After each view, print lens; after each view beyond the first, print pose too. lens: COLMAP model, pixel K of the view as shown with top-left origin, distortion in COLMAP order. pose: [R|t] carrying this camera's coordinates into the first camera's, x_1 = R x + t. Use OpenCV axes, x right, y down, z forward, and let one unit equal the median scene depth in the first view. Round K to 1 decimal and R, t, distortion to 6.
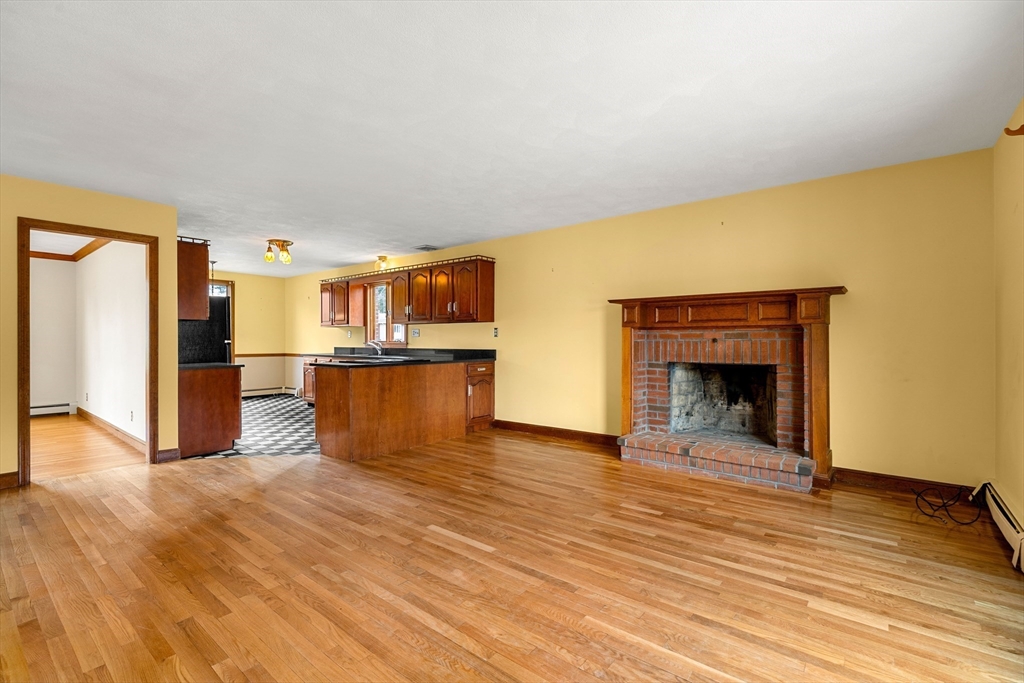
lens RADIAL K [[467.2, 0, 519.0], [0, 467.2, 336.7], [0, 0, 1]] dist [0.001166, -0.000324]
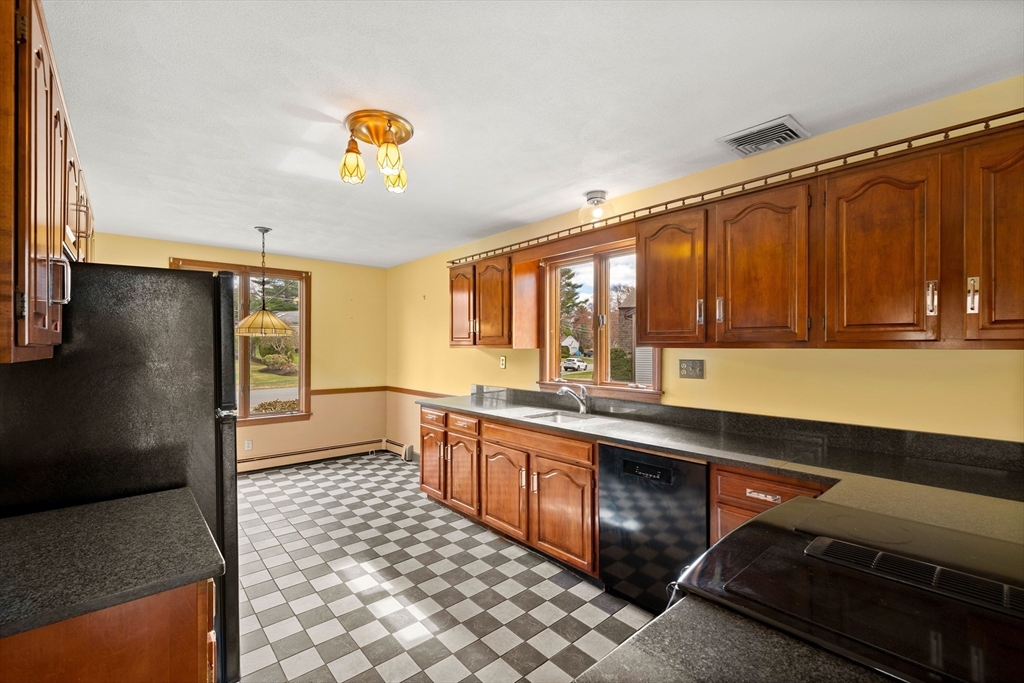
lens RADIAL K [[438.4, 0, 506.7], [0, 438.4, 344.5], [0, 0, 1]] dist [0.000310, -0.000191]
pose [[0.982350, 0.002086, -0.187042, -0.323024], [-0.001542, 0.999994, 0.003054, -0.032175], [0.187047, -0.002711, 0.982347, 0.630188]]
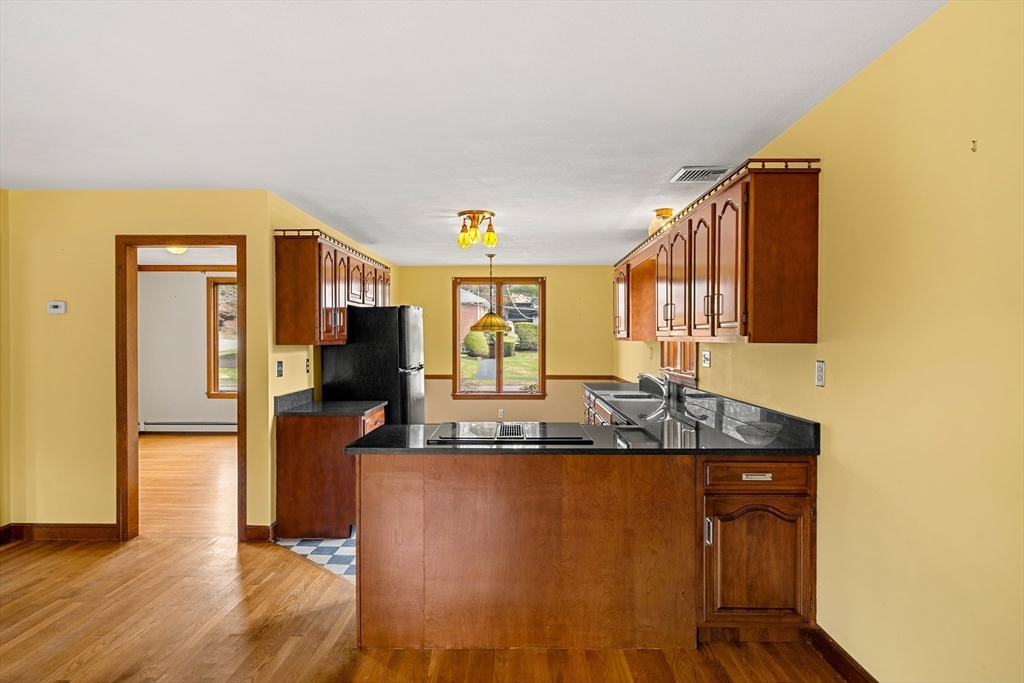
lens RADIAL K [[597.4, 0, 508.0], [0, 597.4, 342.3], [0, 0, 1]] dist [0.015011, -0.000080]
pose [[0.598830, 0.008289, -0.800833, 0.152472], [0.005262, 0.999884, 0.014284, -0.036830], [0.800859, -0.012768, 0.598717, 0.504559]]
